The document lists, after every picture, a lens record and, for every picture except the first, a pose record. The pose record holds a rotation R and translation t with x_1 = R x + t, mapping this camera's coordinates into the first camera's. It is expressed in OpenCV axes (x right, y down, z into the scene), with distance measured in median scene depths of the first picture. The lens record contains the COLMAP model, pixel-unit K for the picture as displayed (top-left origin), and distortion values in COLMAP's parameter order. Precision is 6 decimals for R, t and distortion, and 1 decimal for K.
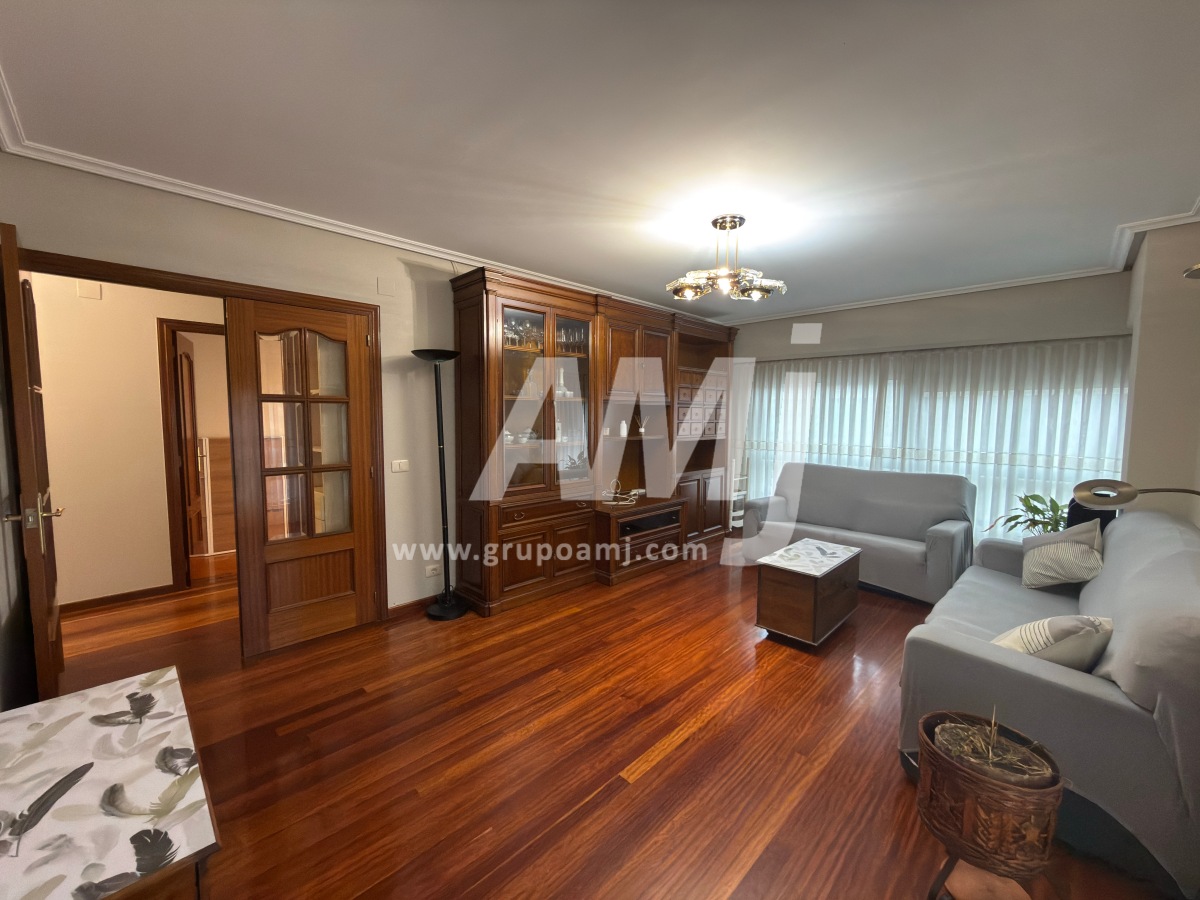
lens RADIAL K [[480.1, 0, 598.5], [0, 480.1, 449.9], [0, 0, 1]] dist [0.000105, 0.000415]
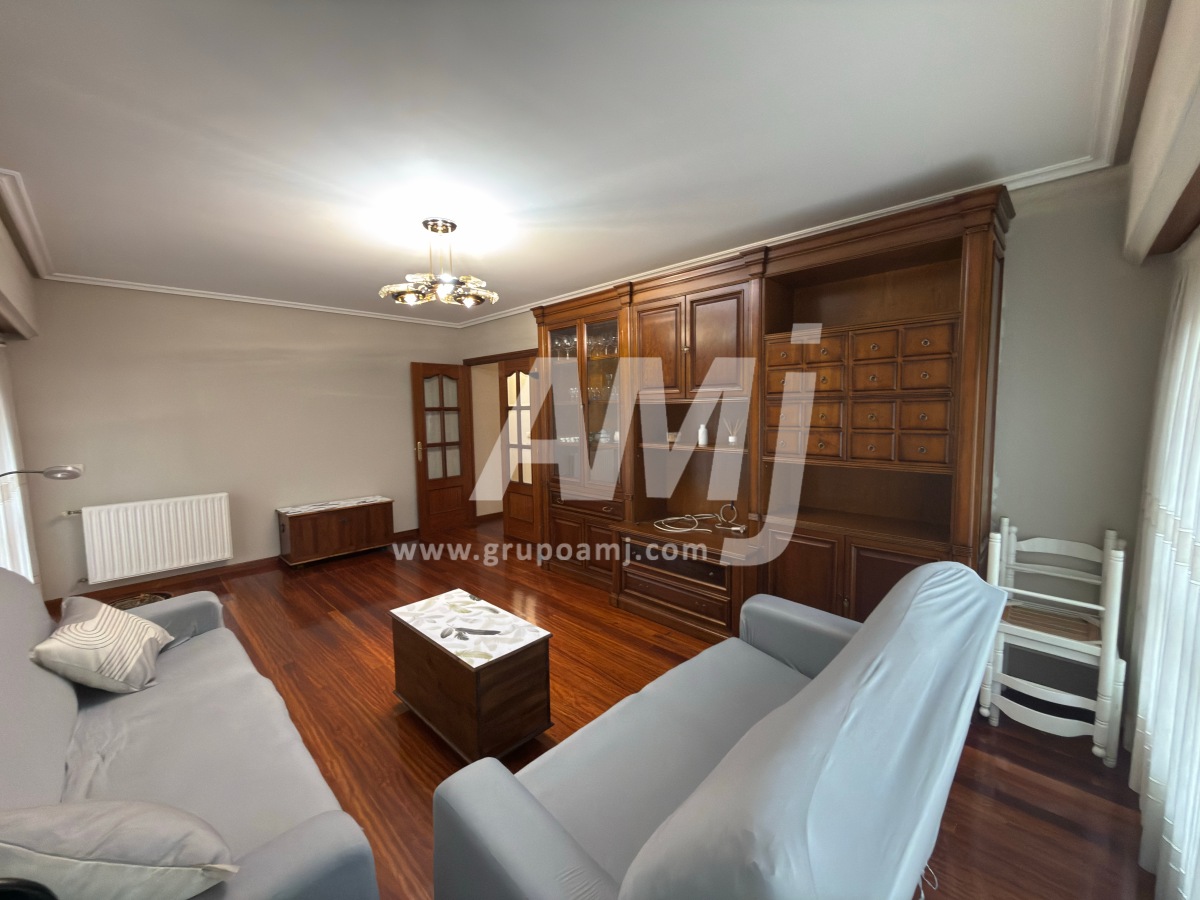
lens RADIAL K [[480.1, 0, 598.7], [0, 480.1, 449.8], [0, 0, 1]] dist [0.000105, 0.000415]
pose [[0.018649, 0.086693, -0.996061, 1.126705], [-0.062365, 0.994395, 0.085380, -0.106674], [0.997879, 0.060527, 0.023951, 1.158453]]
